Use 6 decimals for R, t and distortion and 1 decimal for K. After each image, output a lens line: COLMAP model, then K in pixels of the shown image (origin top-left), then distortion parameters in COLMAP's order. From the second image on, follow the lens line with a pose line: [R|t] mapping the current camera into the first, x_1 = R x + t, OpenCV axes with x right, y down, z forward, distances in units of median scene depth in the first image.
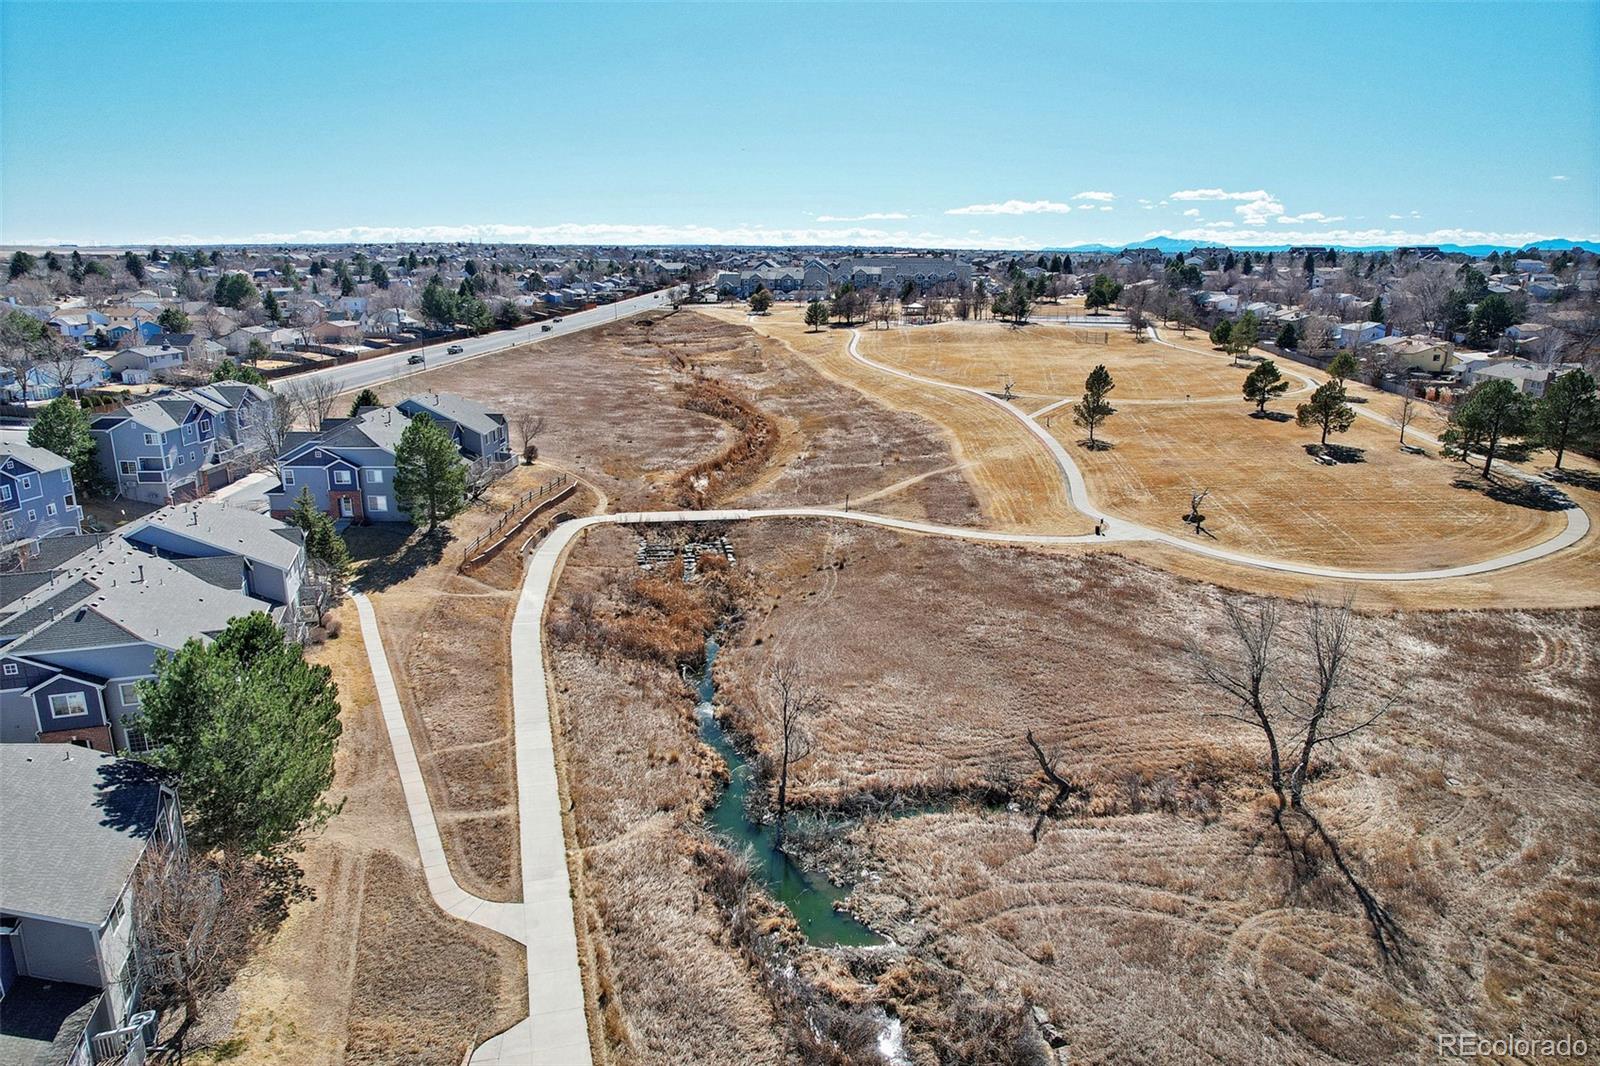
lens RADIAL K [[1037.1, 0, 800.0], [0, 1037.1, 533.0], [0, 0, 1]] dist [-0.067209, 0.053902]
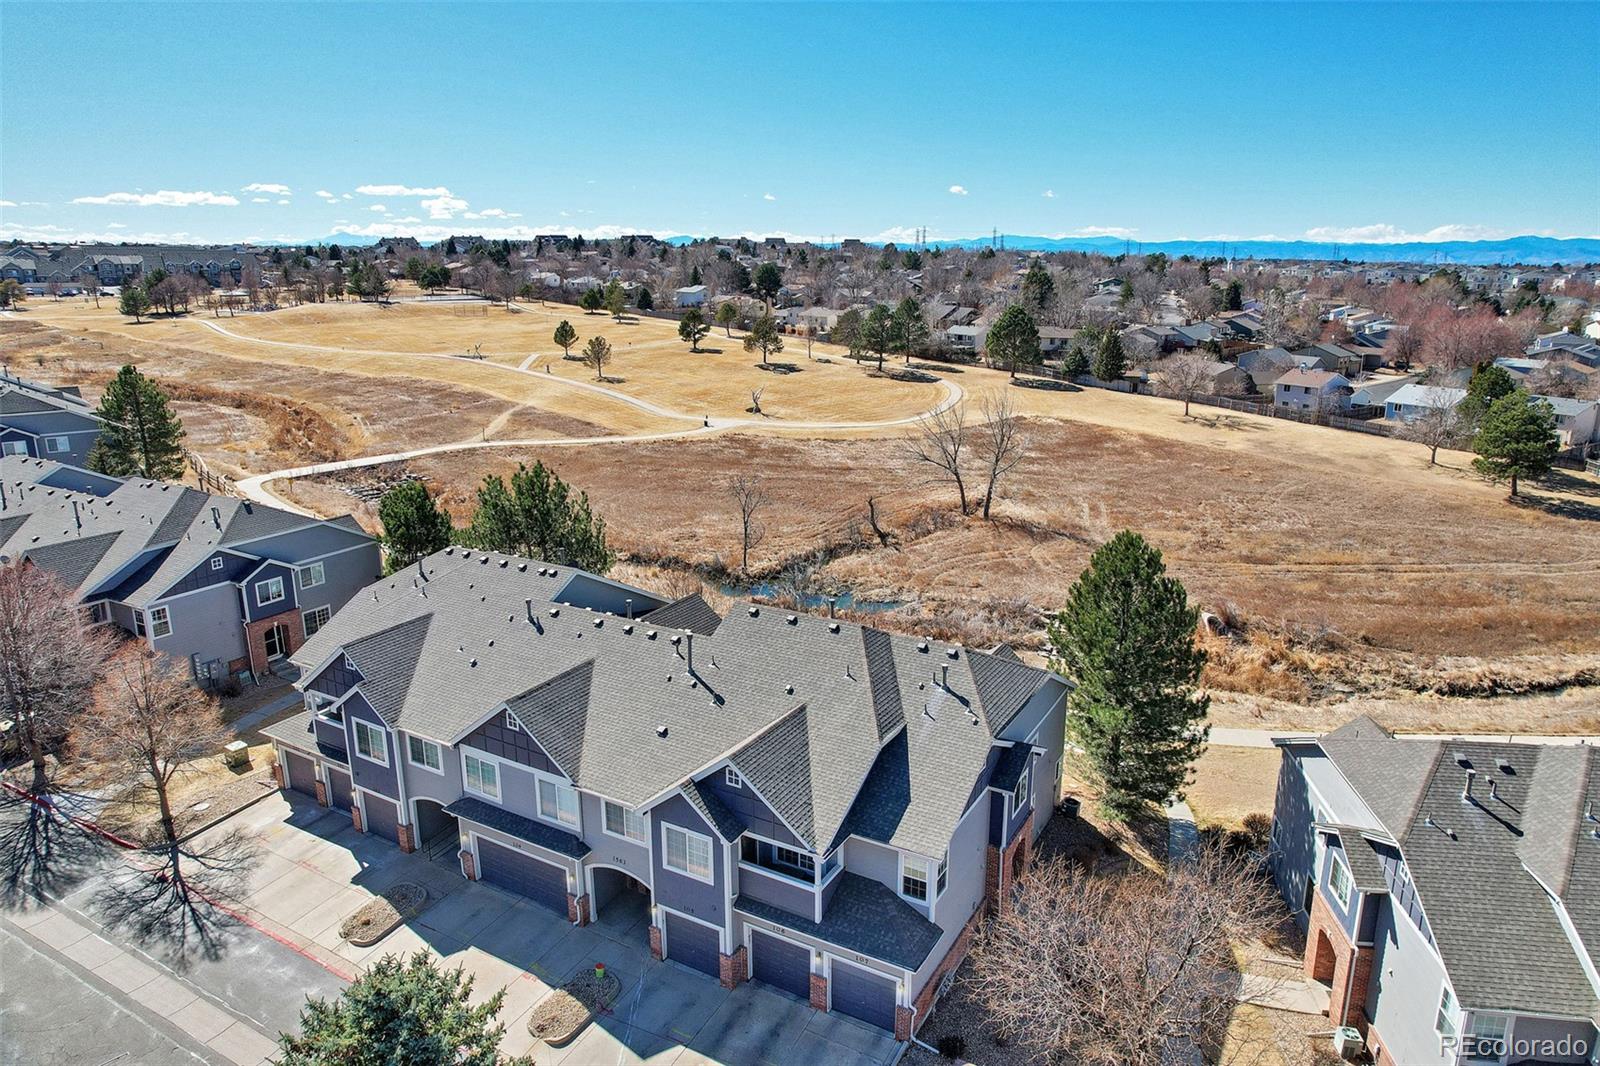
lens RADIAL K [[1037.1, 0, 800.0], [0, 1037.1, 533.0], [0, 0, 1]] dist [-0.067209, 0.053902]
pose [[0.746606, -0.170585, 0.643024, -0.156585], [0.167898, 0.983593, 0.065989, 0.021311], [-0.643731, 0.058695, 0.762997, -0.024232]]
